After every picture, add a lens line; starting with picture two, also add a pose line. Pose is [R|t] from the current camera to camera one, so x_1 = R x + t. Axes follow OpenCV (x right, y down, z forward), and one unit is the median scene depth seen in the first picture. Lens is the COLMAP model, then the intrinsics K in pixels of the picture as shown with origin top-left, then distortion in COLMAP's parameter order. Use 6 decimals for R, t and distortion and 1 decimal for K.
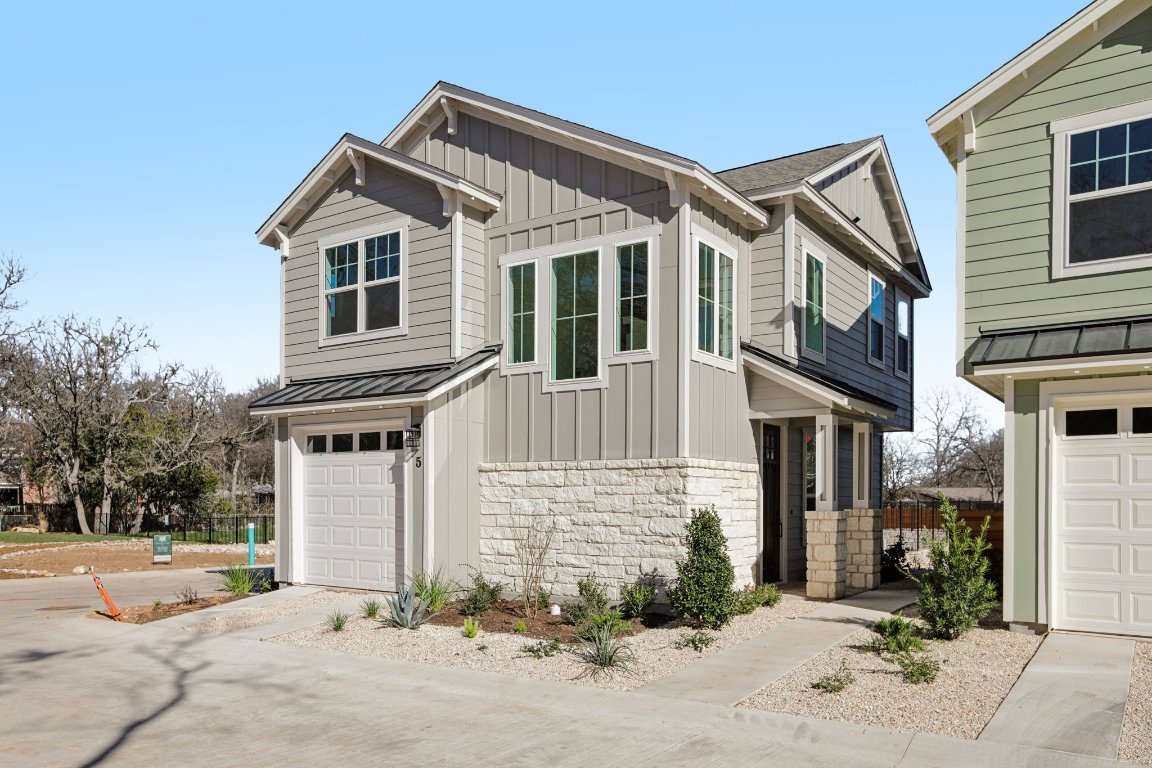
lens RADIAL K [[848.8, 0, 576.1], [0, 848.8, 420.0], [0, 0, 1]] dist [-0.006752, -0.001537]
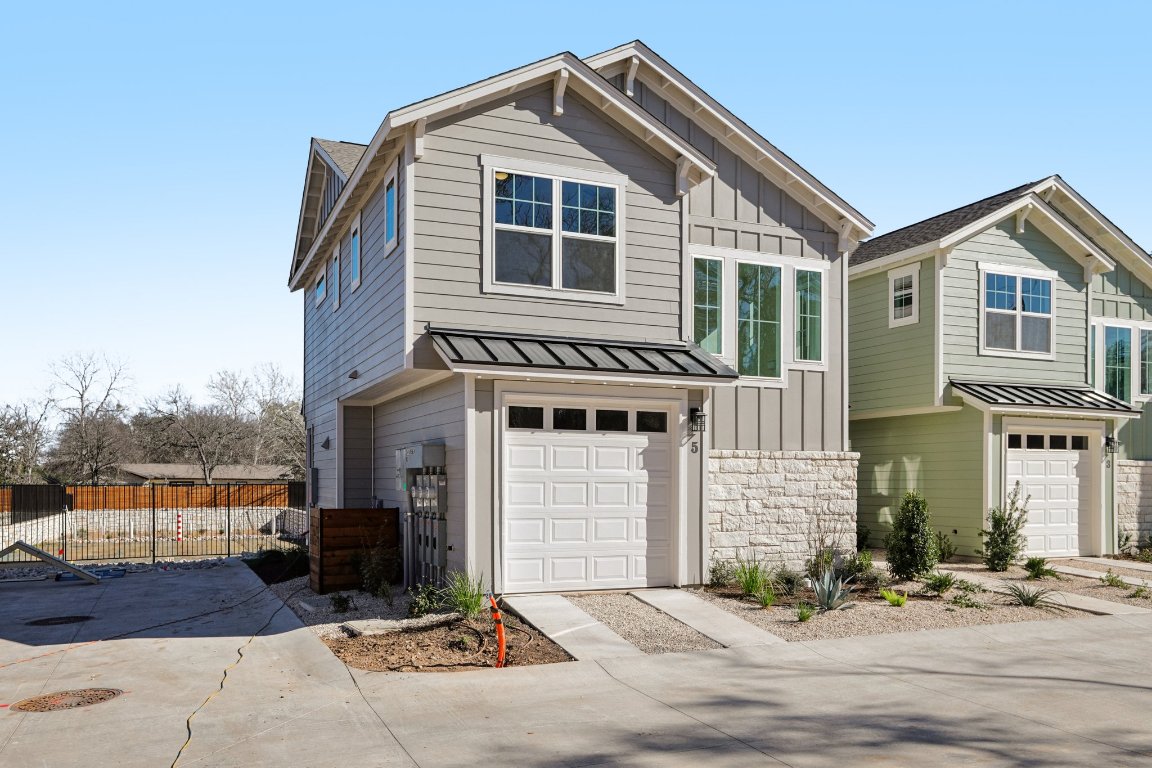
lens RADIAL K [[927.5, 0, 576.0], [0, 927.5, 384.0], [0, 0, 1]] dist [0.001169, -0.001873]
pose [[0.525672, 0.086222, 0.846306, -1.113239], [-0.078693, 0.995513, -0.052545, 0.042142], [-0.847040, -0.038977, 0.530099, 0.535984]]
